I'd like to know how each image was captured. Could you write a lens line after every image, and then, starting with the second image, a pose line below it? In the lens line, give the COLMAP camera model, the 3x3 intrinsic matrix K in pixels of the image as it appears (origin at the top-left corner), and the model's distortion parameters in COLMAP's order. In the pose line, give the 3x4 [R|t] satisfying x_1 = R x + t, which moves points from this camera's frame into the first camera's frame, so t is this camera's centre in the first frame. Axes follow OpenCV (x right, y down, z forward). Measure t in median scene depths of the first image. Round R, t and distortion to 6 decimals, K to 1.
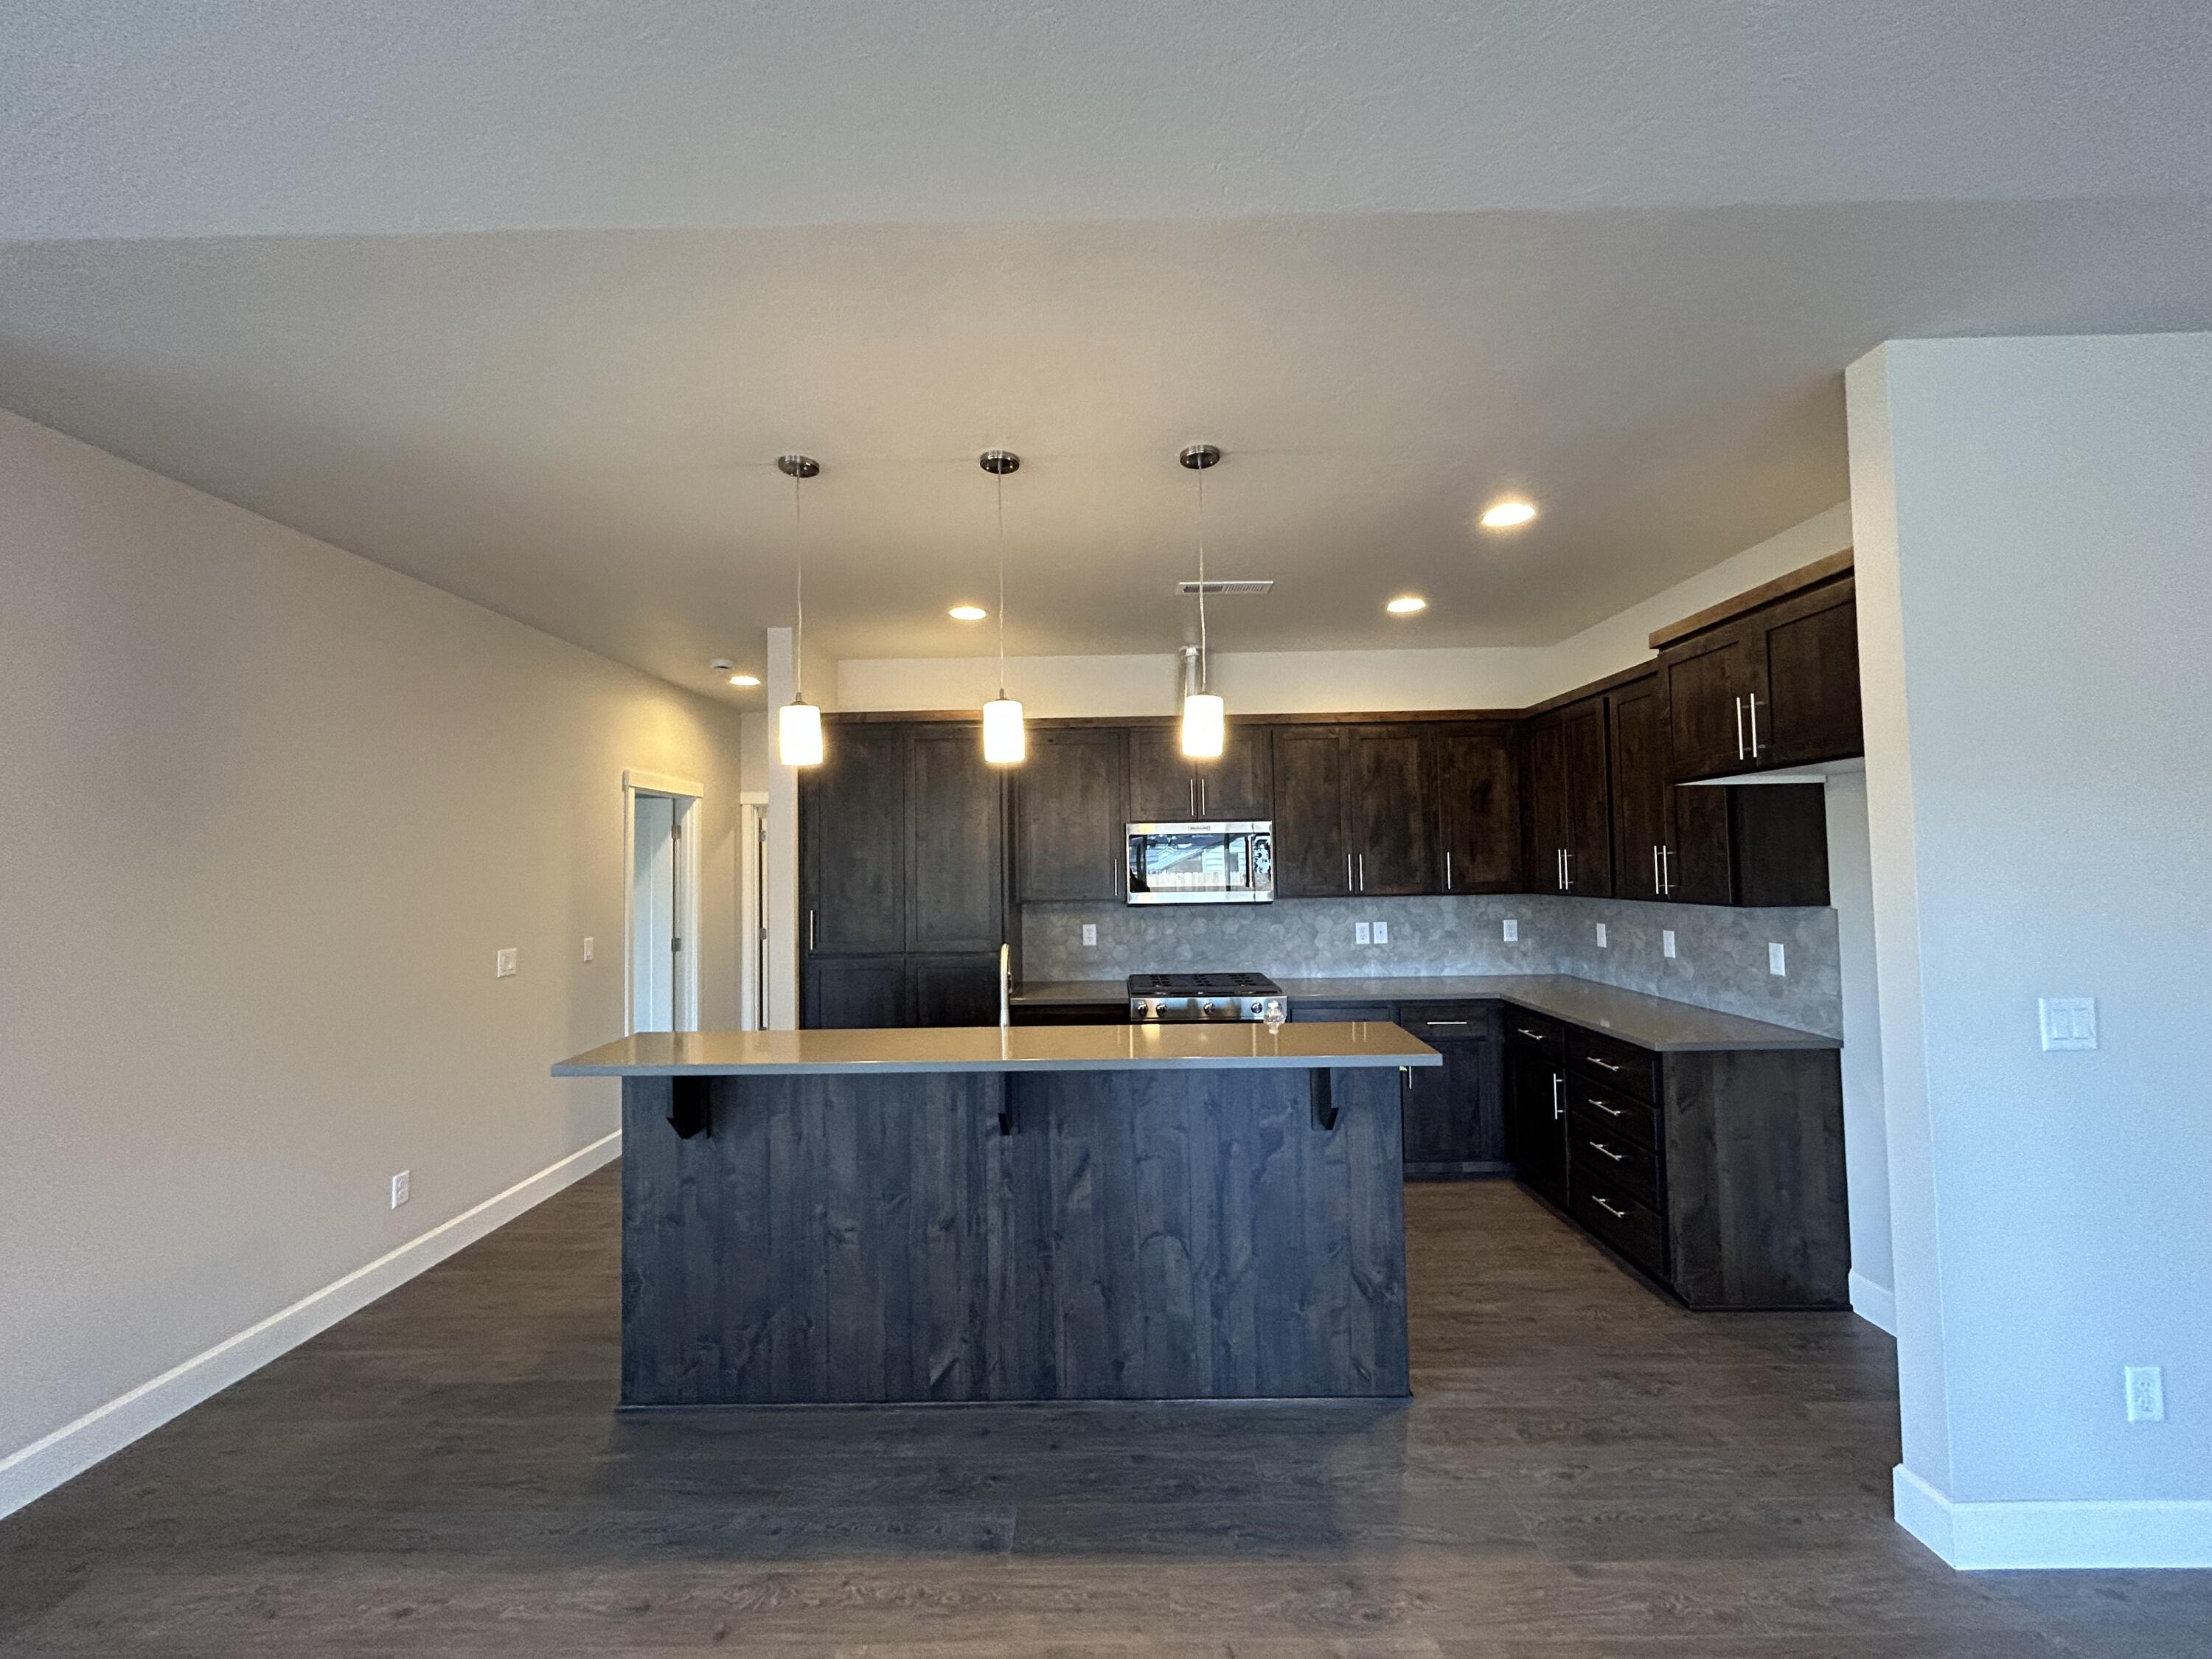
lens RADIAL K [[891.5, 0, 1104.5], [0, 891.5, 828.2], [0, 0, 1]] dist [-0.002811, 0.000057]
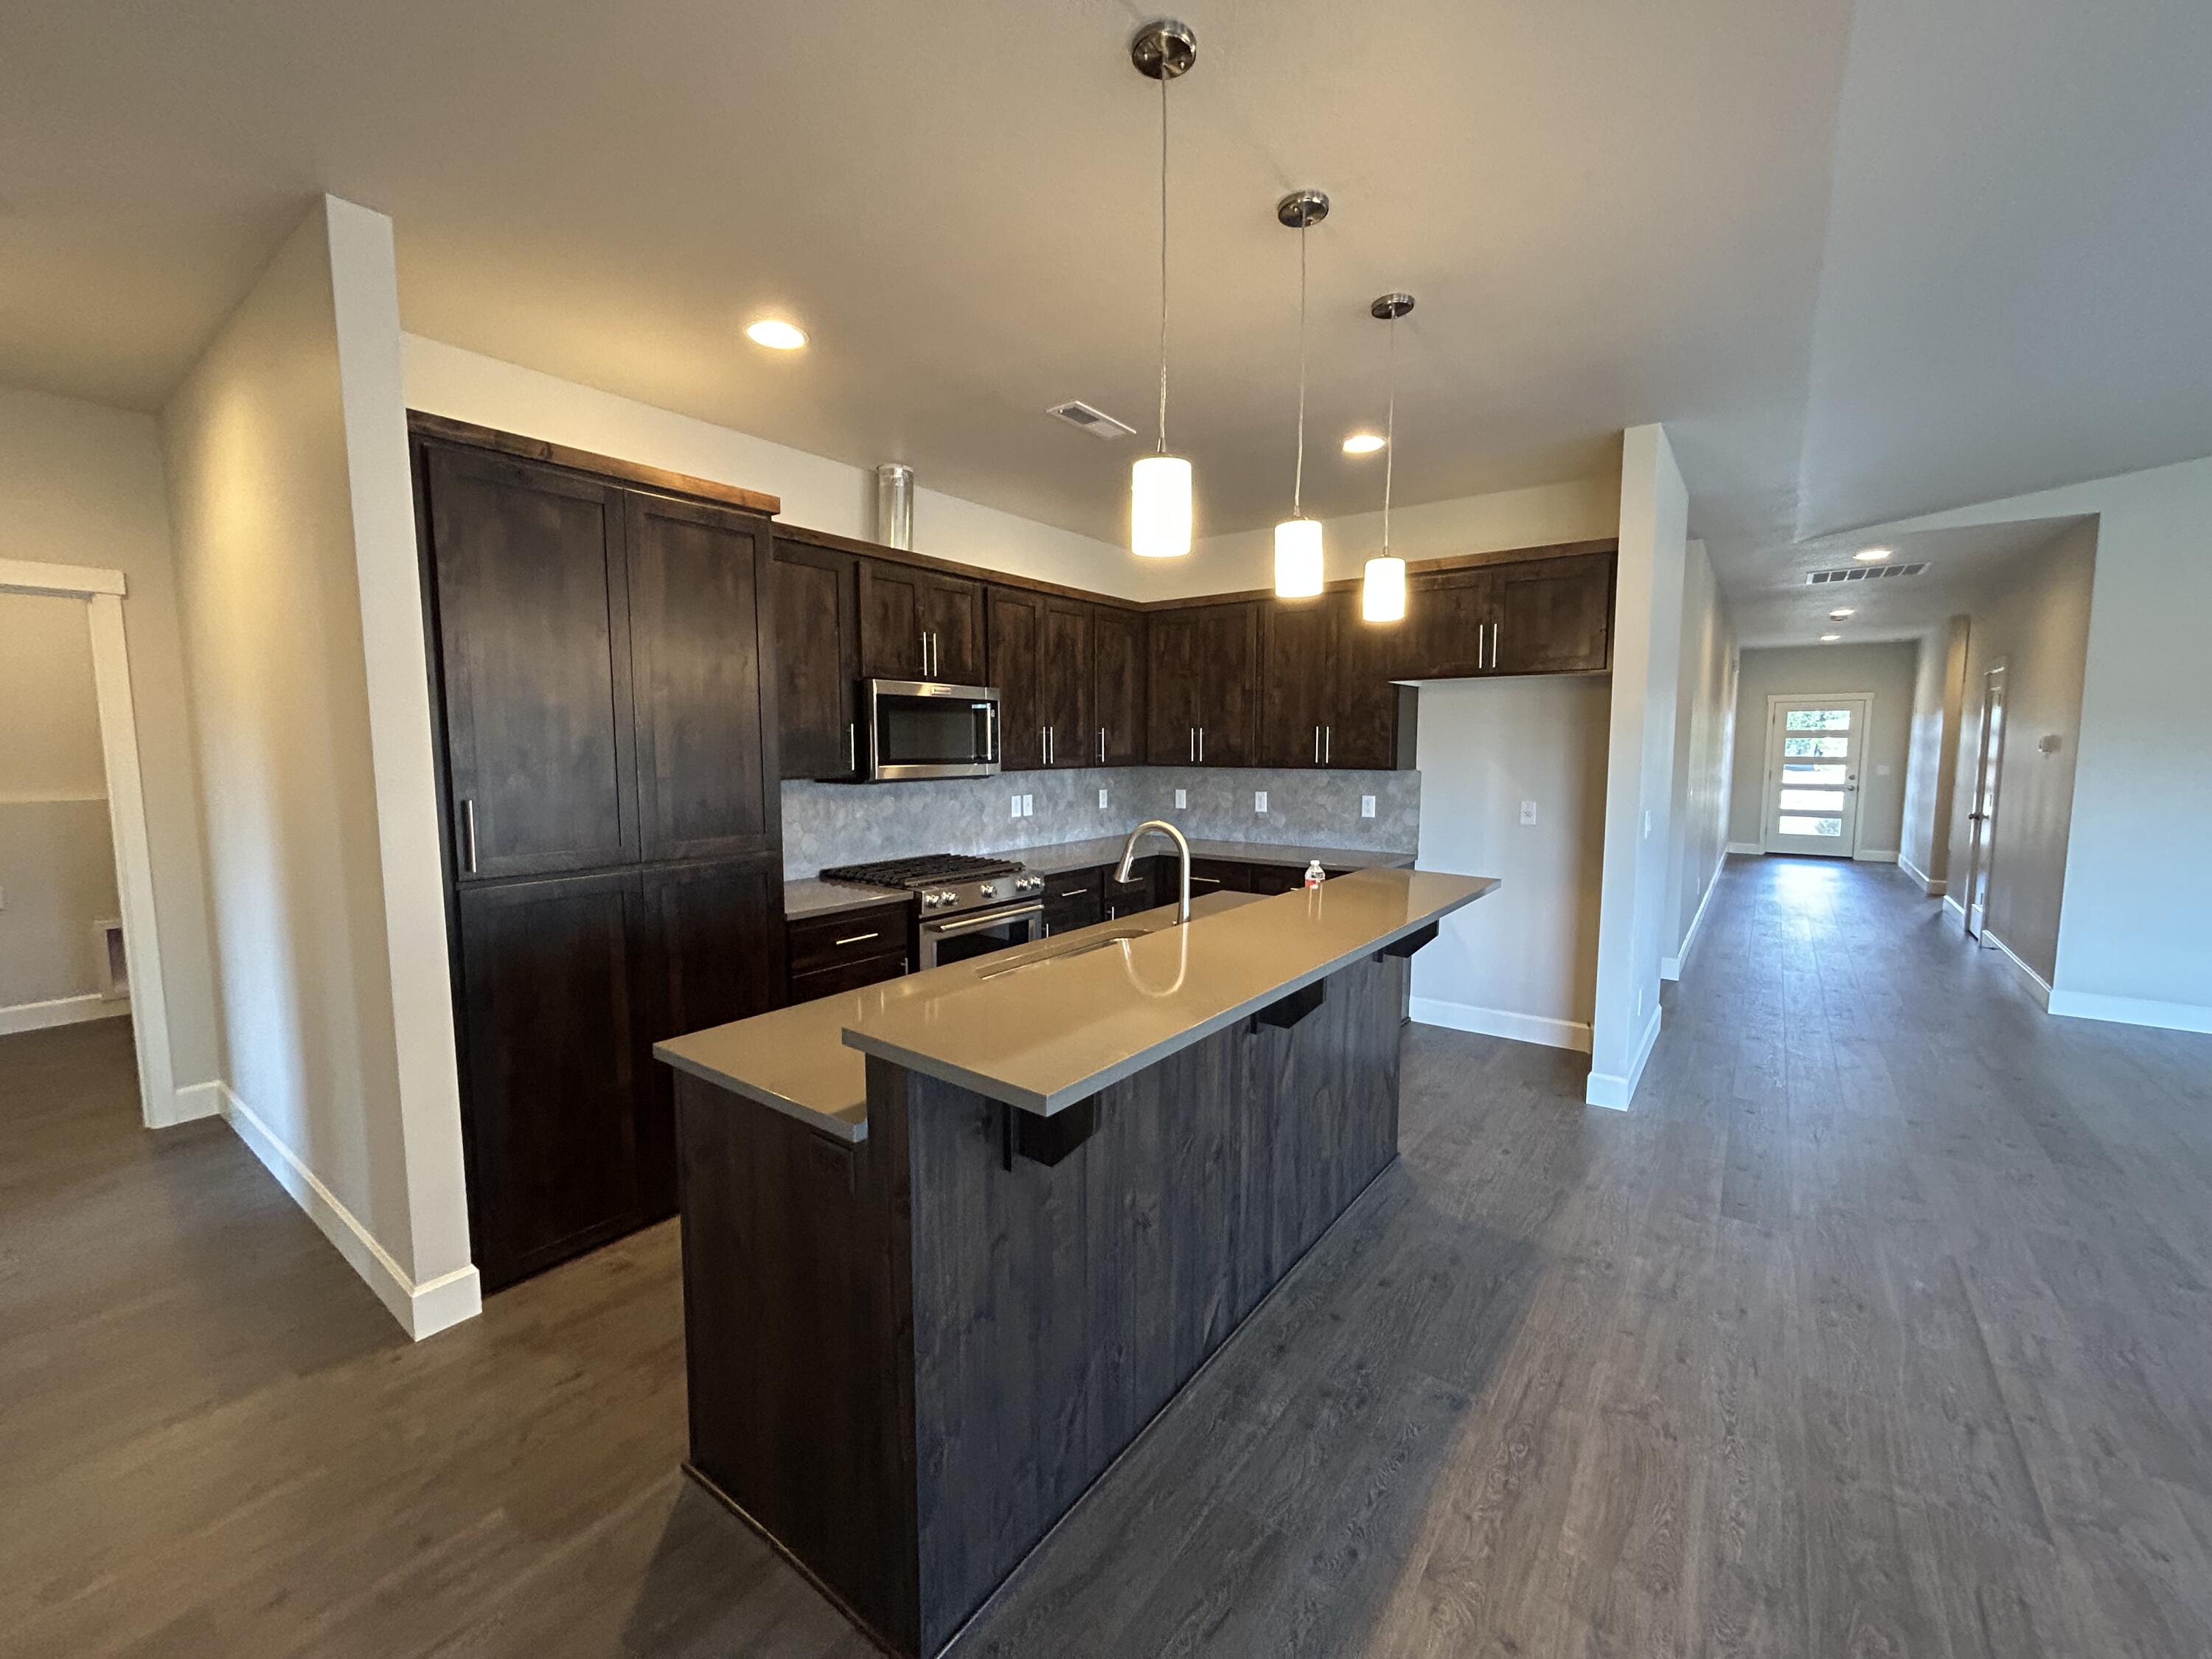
lens RADIAL K [[891.5, 0, 1104.5], [0, 891.5, 828.2], [0, 0, 1]] dist [-0.002811, 0.000057]
pose [[0.591099, -0.060059, 0.804360, -0.618792], [-0.044402, 0.993289, 0.106795, 0.040424], [-0.805376, -0.098841, 0.584465, 0.436975]]
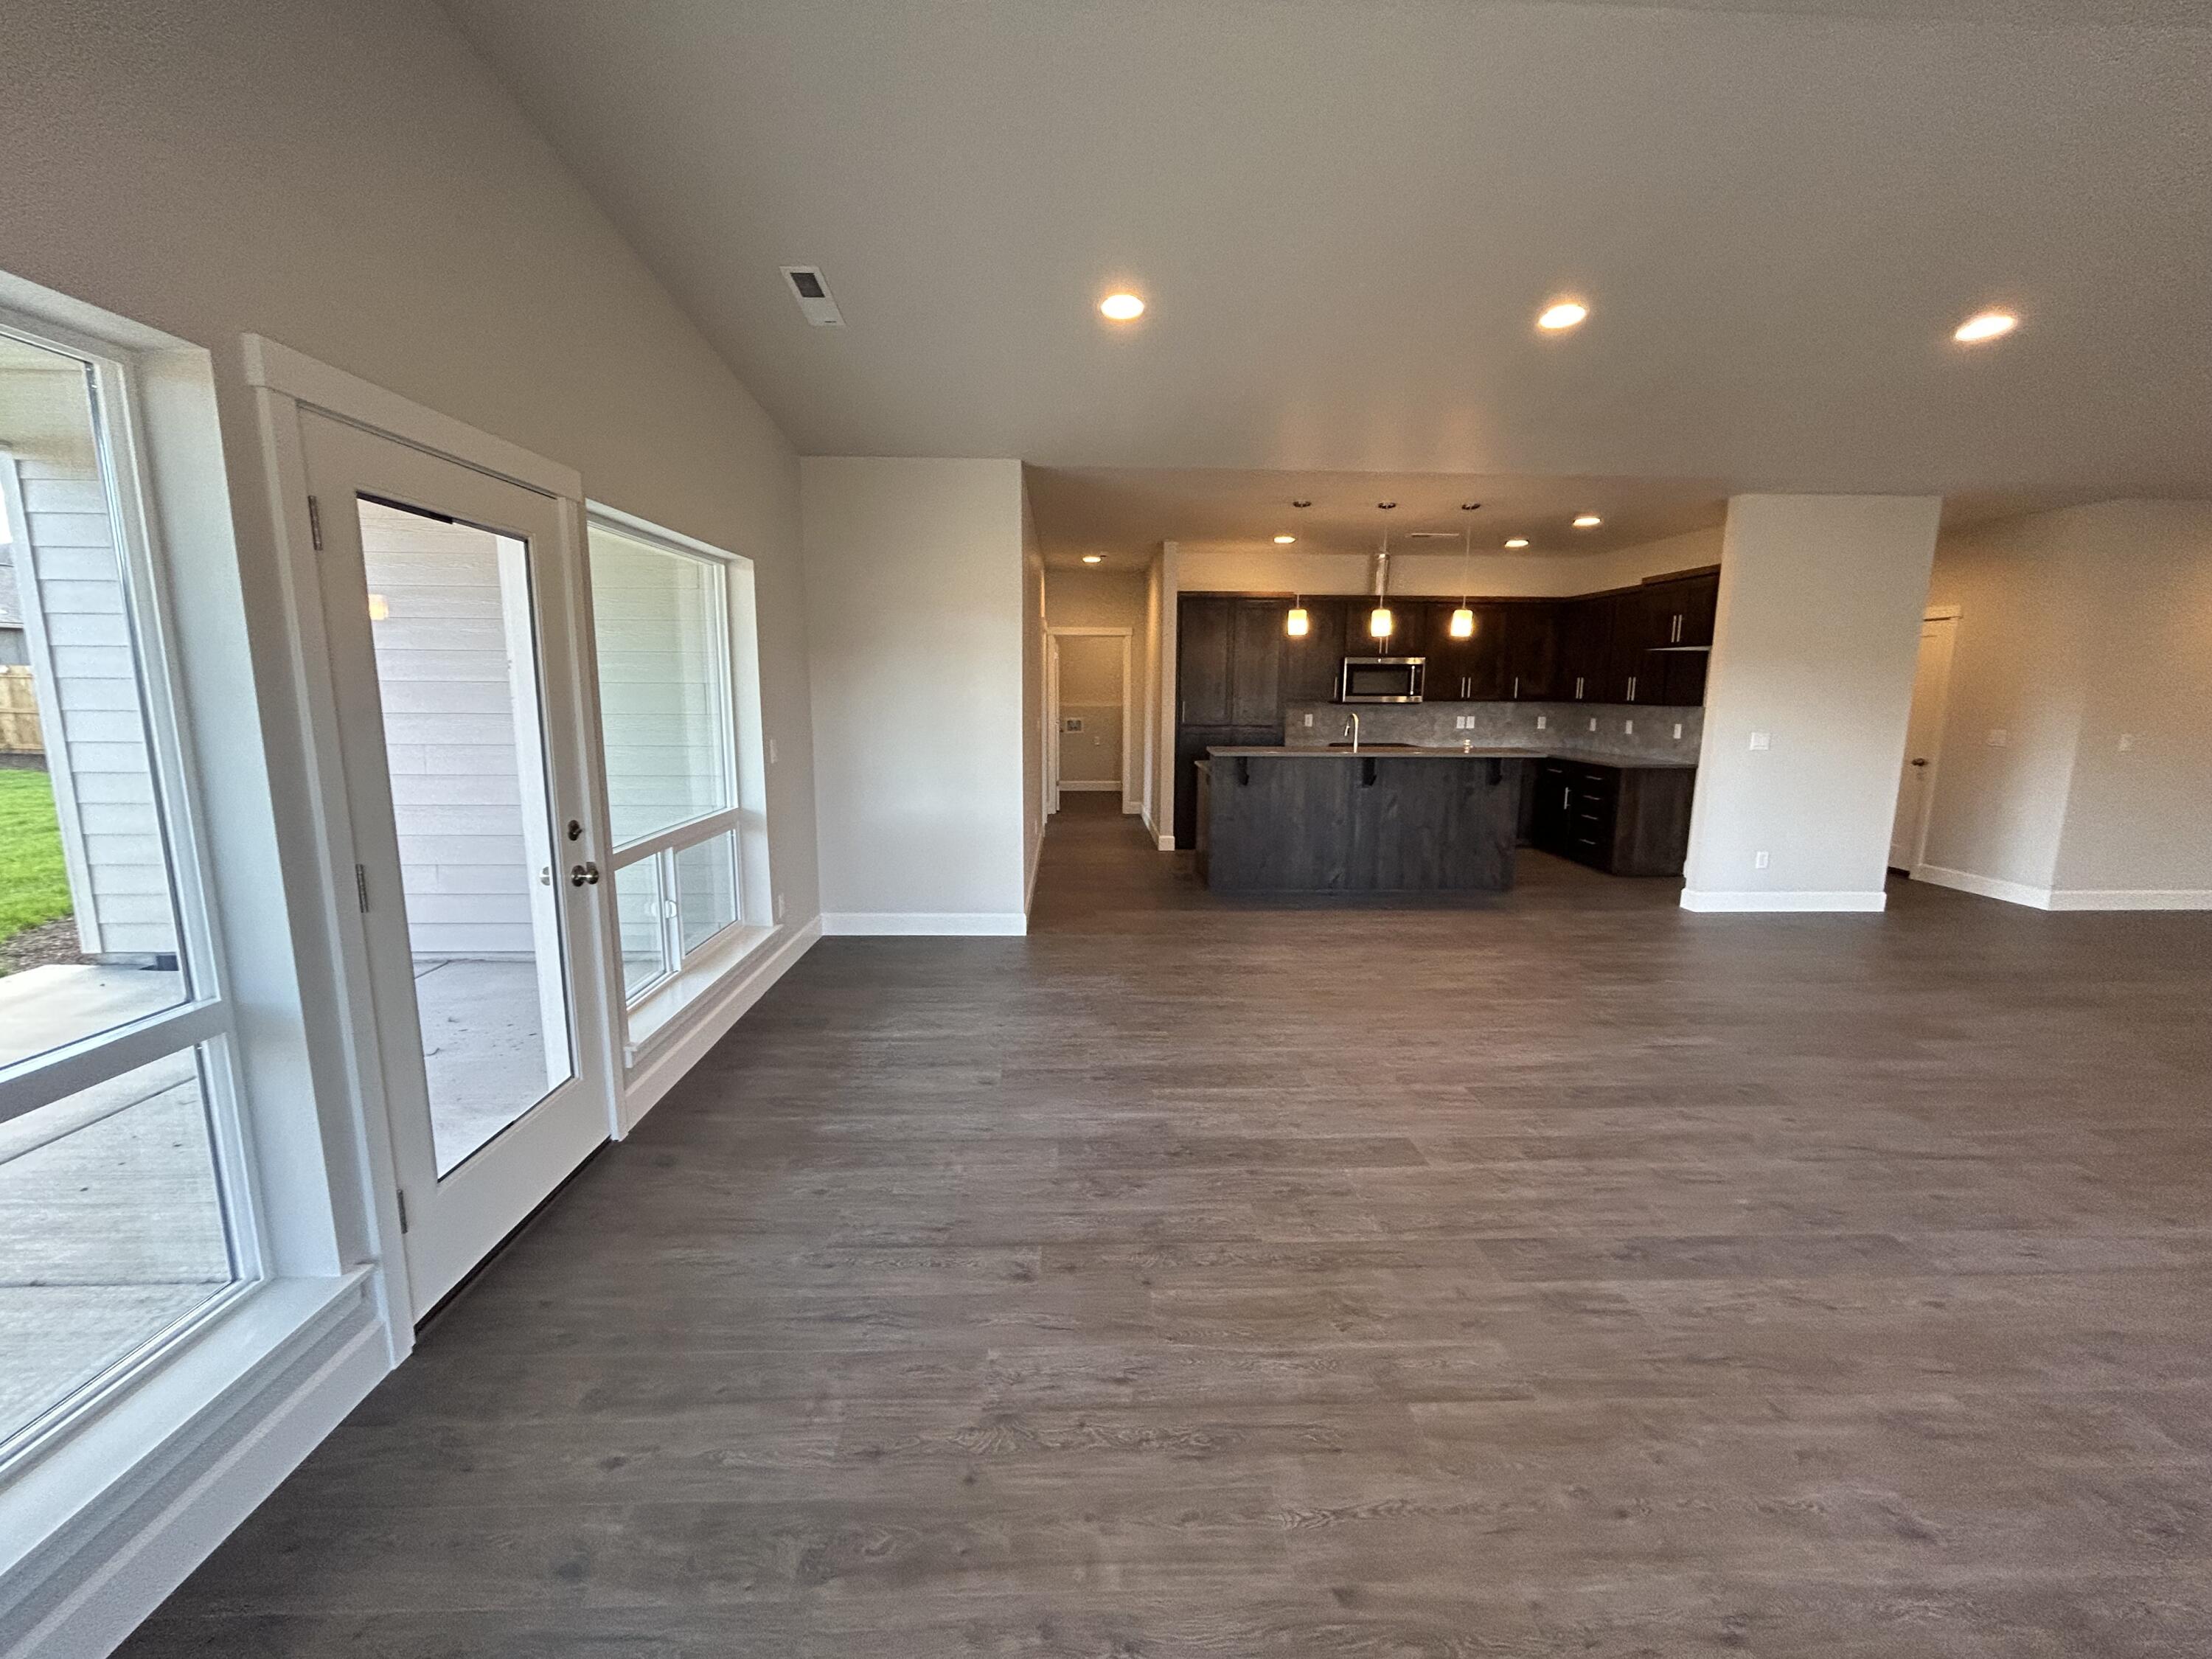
lens RADIAL K [[891.5, 0, 1104.5], [0, 891.5, 828.2], [0, 0, 1]] dist [-0.002811, 0.000057]
pose [[0.998815, 0.016320, 0.045856, -0.666272], [-0.025284, 0.978998, 0.202296, -0.023531], [-0.041591, -0.203215, 0.978250, -1.008089]]
